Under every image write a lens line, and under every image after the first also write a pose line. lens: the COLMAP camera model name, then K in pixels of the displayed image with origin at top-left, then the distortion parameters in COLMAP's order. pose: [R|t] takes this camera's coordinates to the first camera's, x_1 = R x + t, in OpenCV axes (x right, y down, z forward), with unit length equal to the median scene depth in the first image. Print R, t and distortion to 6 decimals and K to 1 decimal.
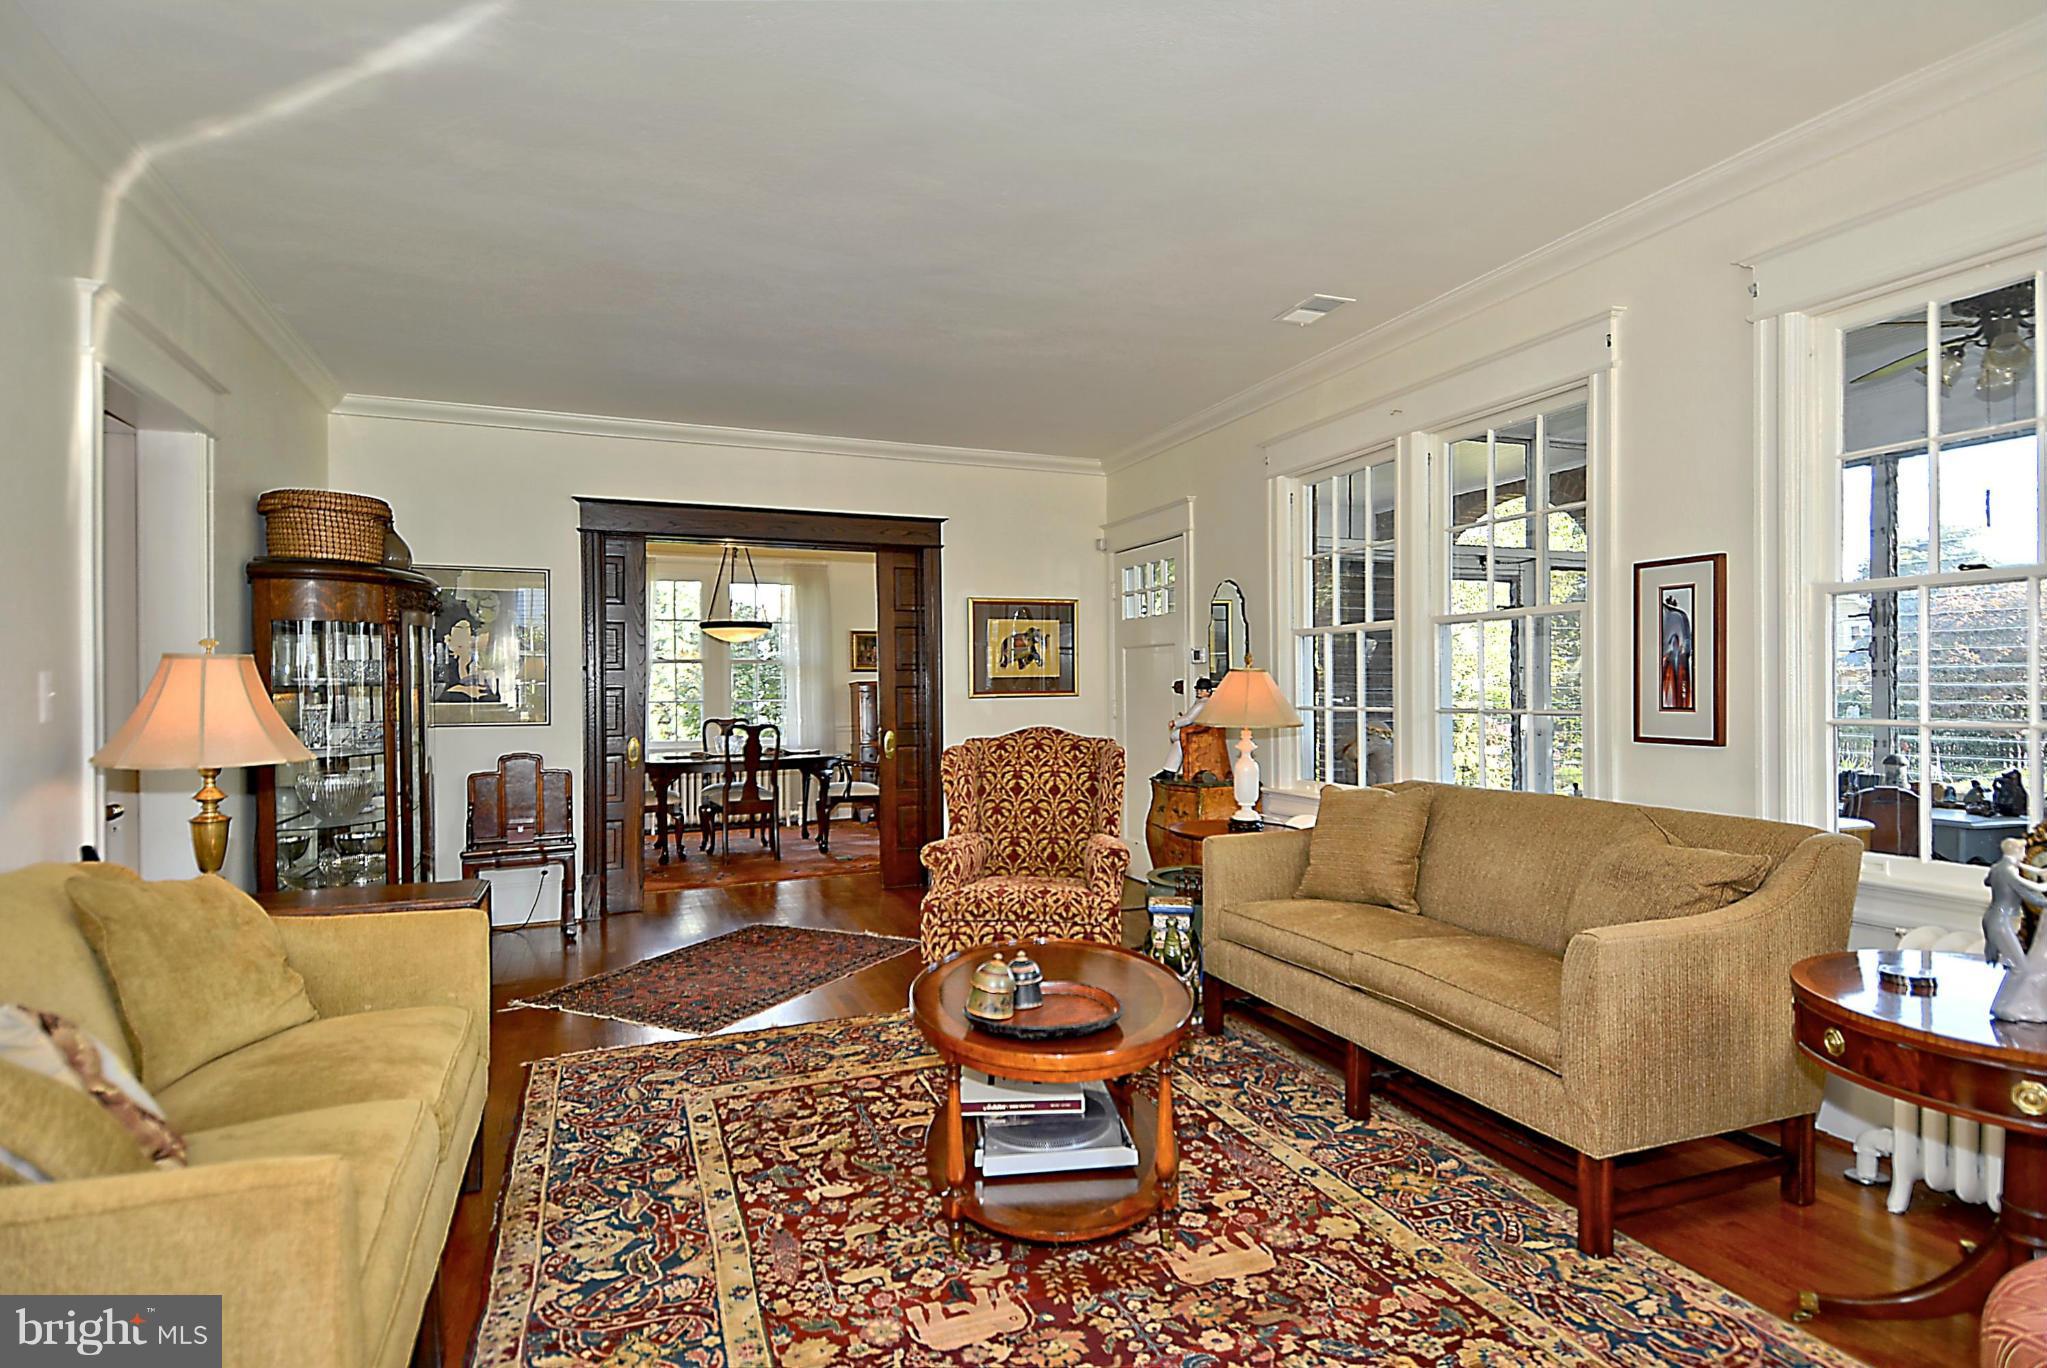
lens RADIAL K [[1063.7, 0, 1041.4], [0, 1063.7, 688.3], [0, 0, 1]] dist [0.078270, -0.063484]
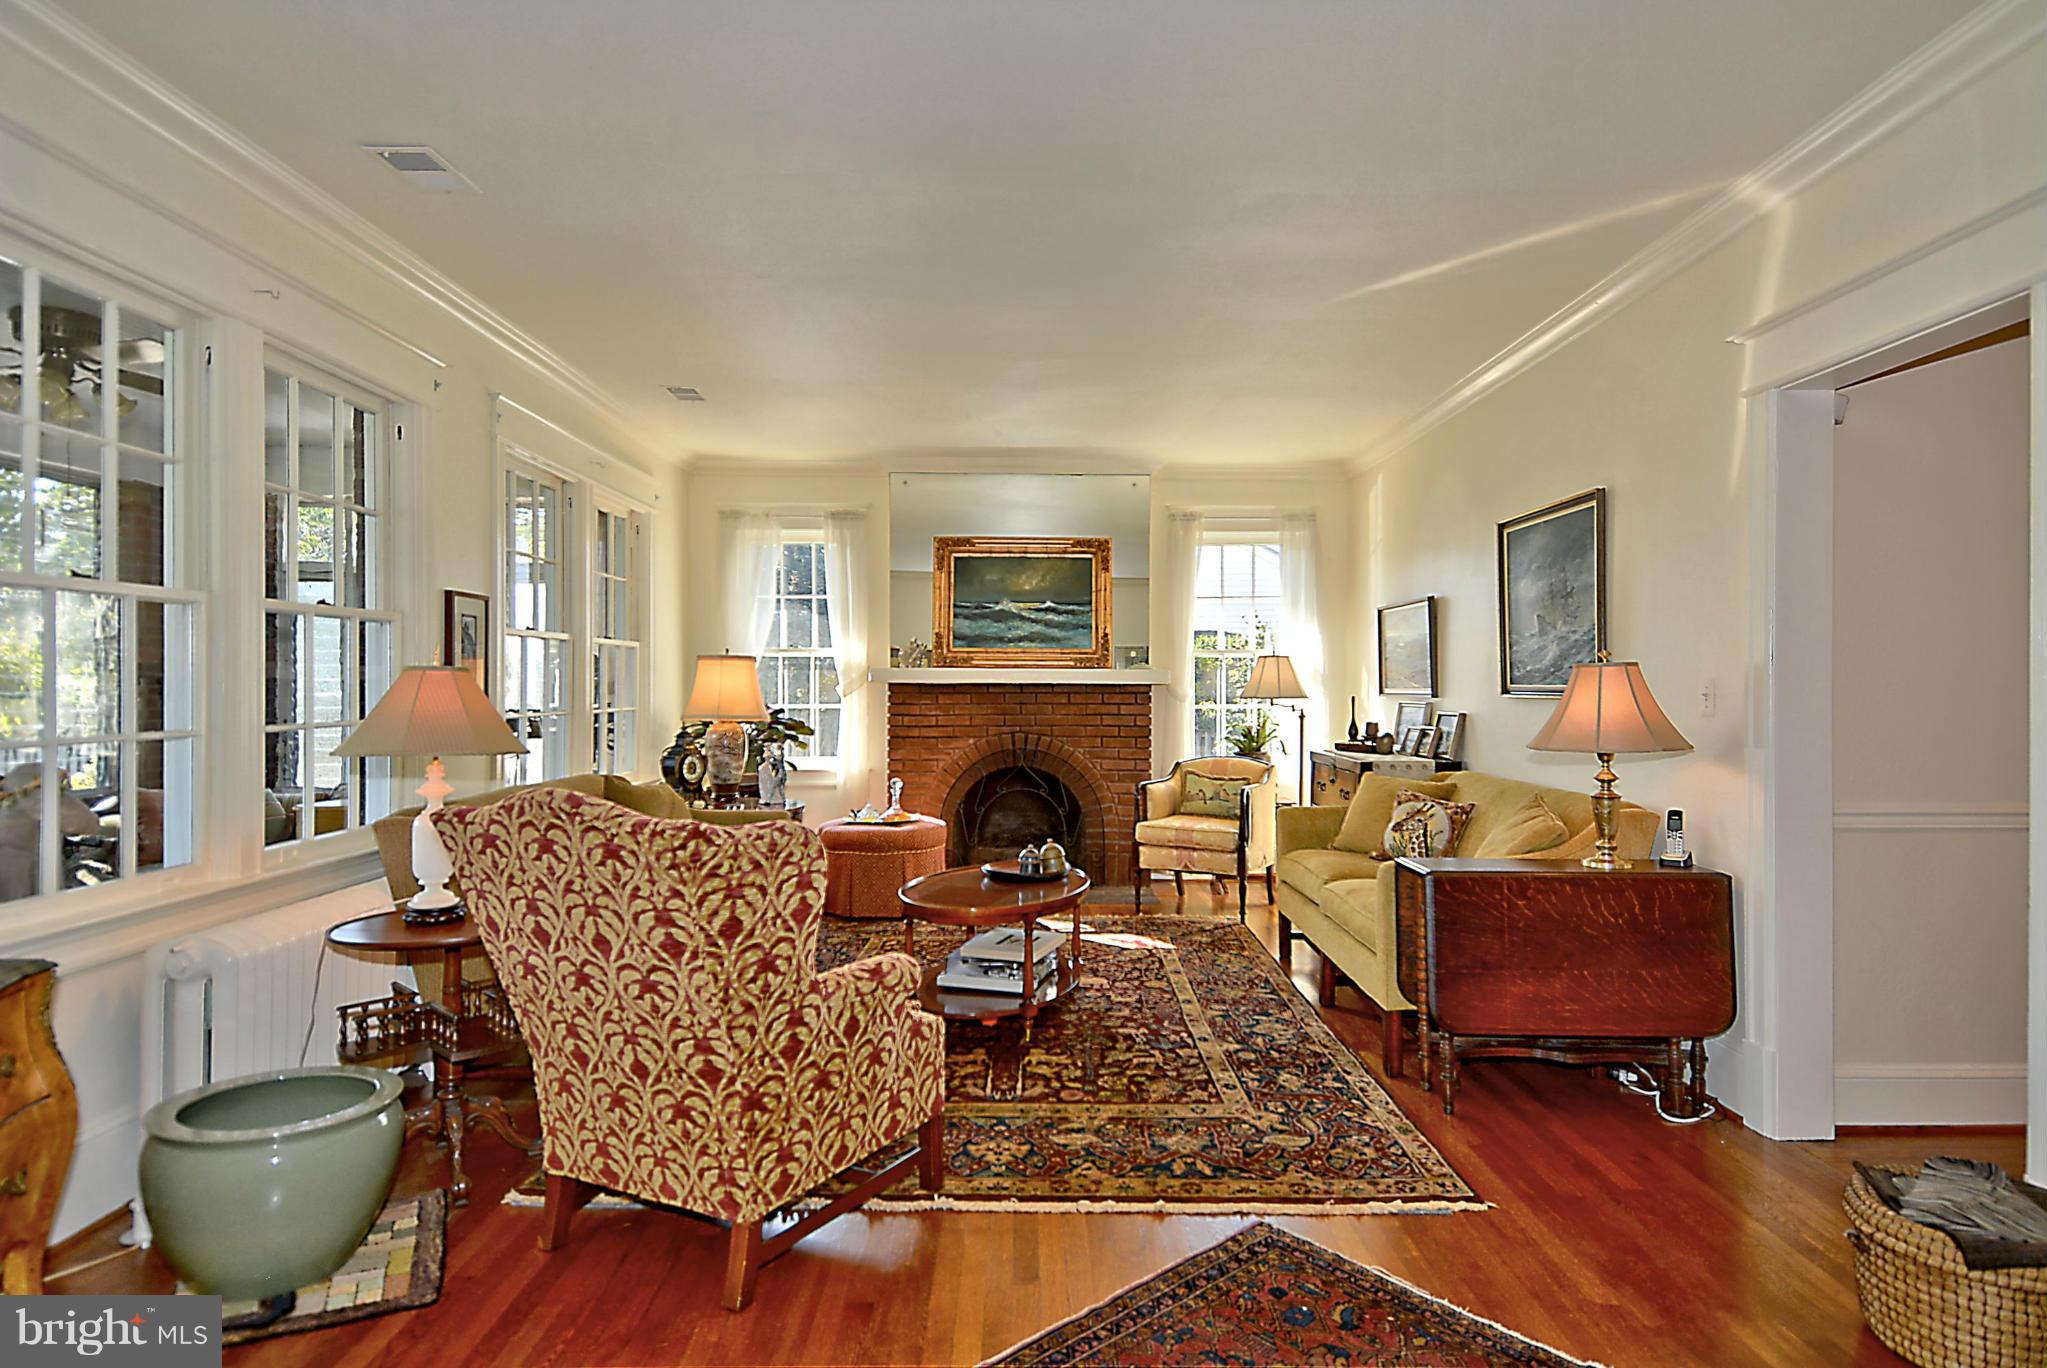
lens RADIAL K [[1103.7, 0, 1037.6], [0, 1103.7, 688.5], [0, 0, 1]] dist [0.083972, -0.074888]
pose [[-0.928309, 0.004553, 0.371781, -0.637405], [0.005673, 0.999982, 0.001917, -0.009462], [-0.371766, 0.003889, -0.928318, 2.433501]]
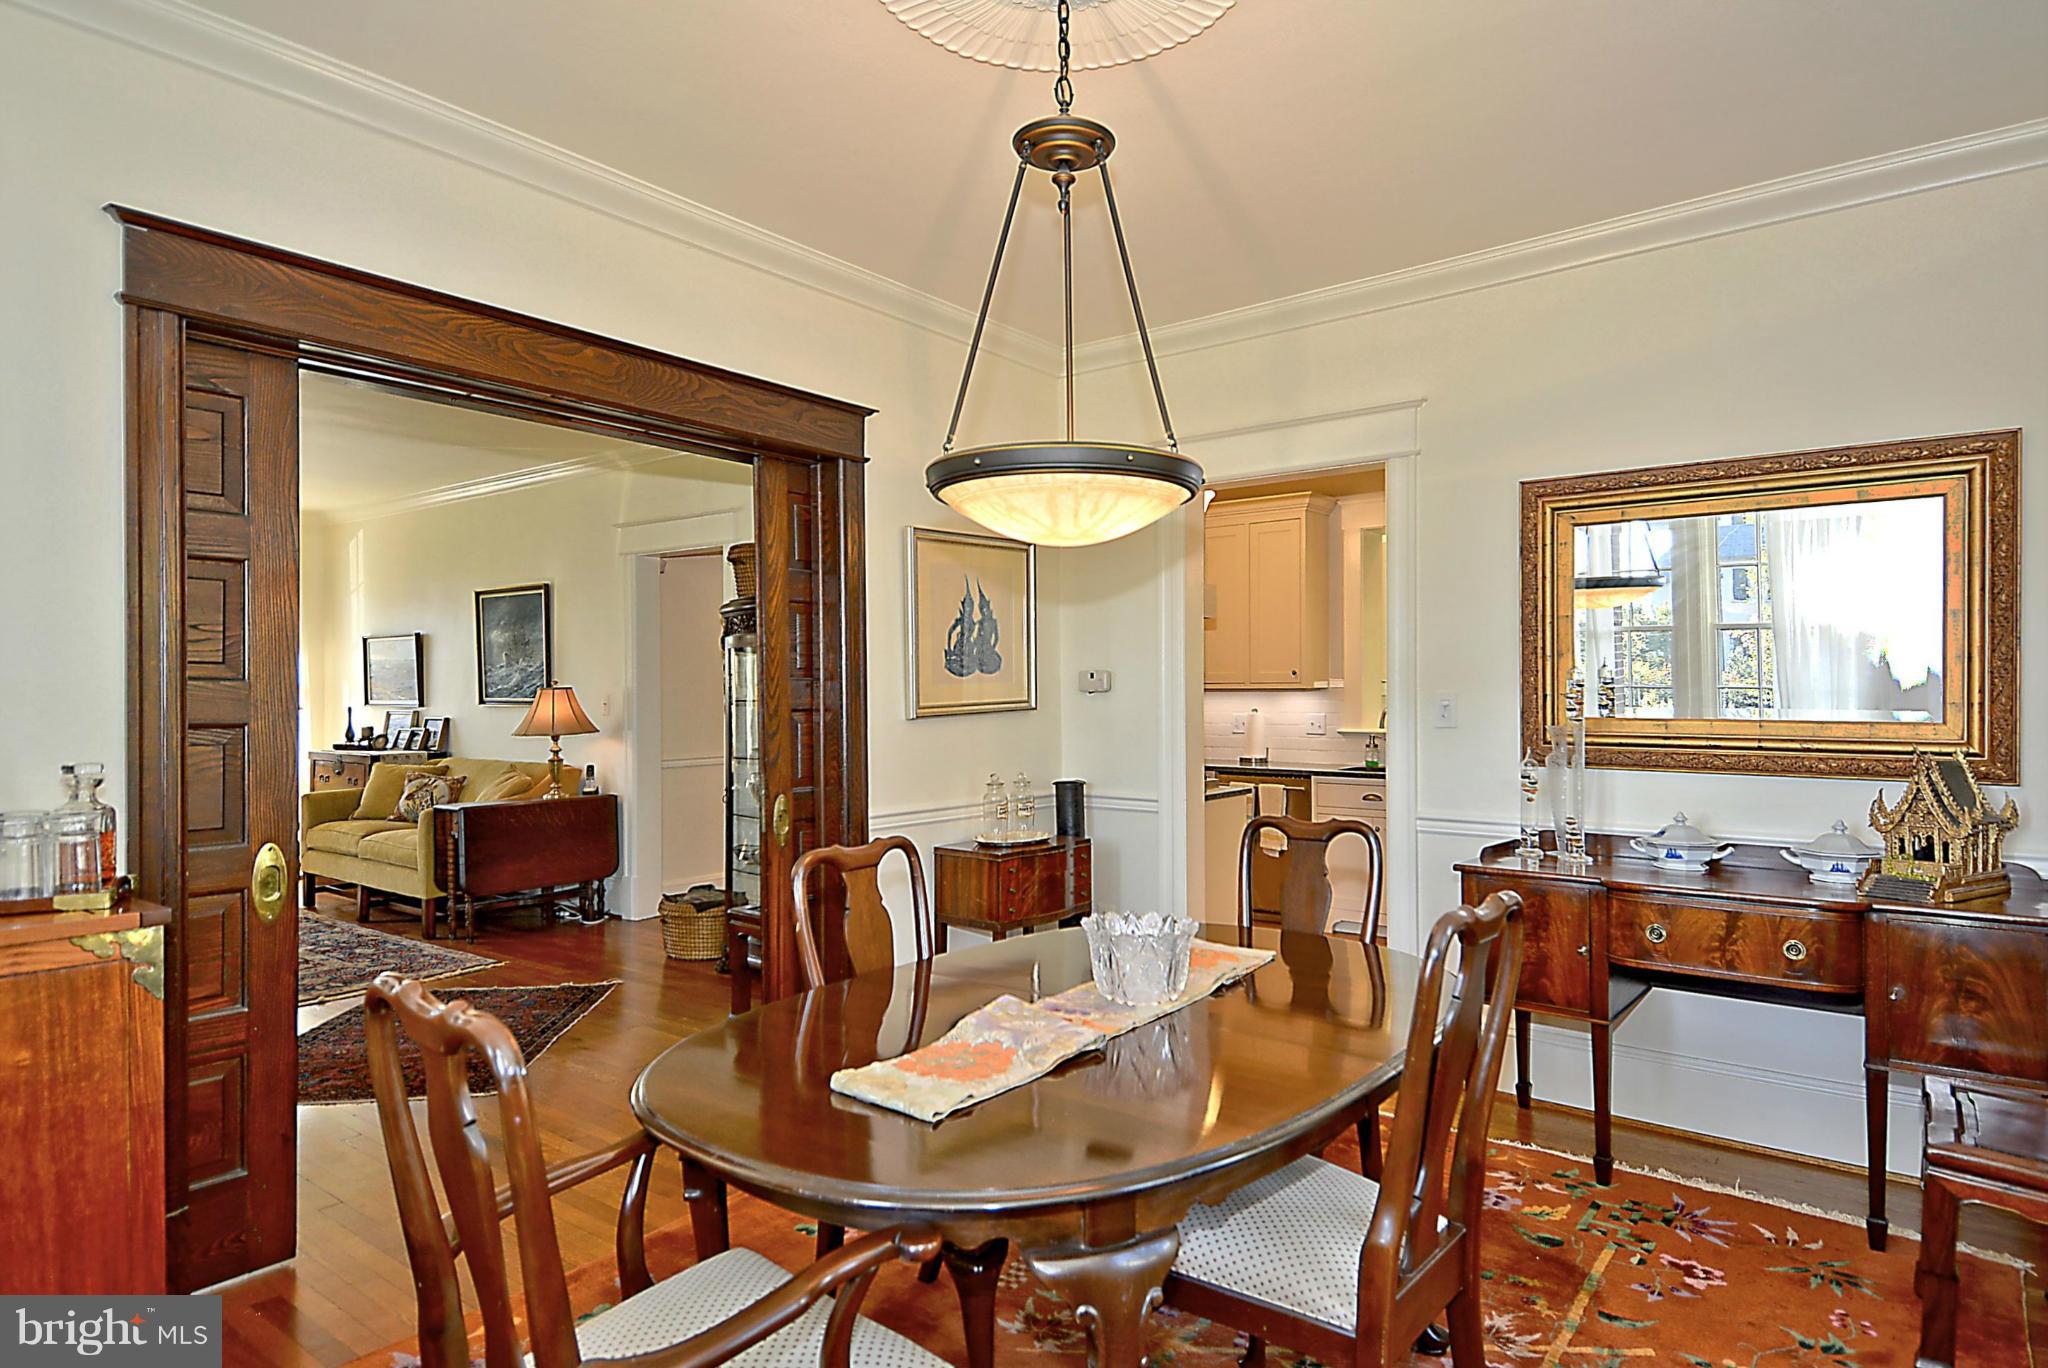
lens RADIAL K [[1120.9, 0, 1024.0], [0, 1120.9, 684.0], [0, 0, 1]] dist [0.086637, -0.079104]
pose [[-0.866090, 0.007170, -0.499837, -0.425262], [0.008520, 0.999964, -0.000418, -0.029279], [0.499816, -0.004620, -0.866119, 3.549828]]
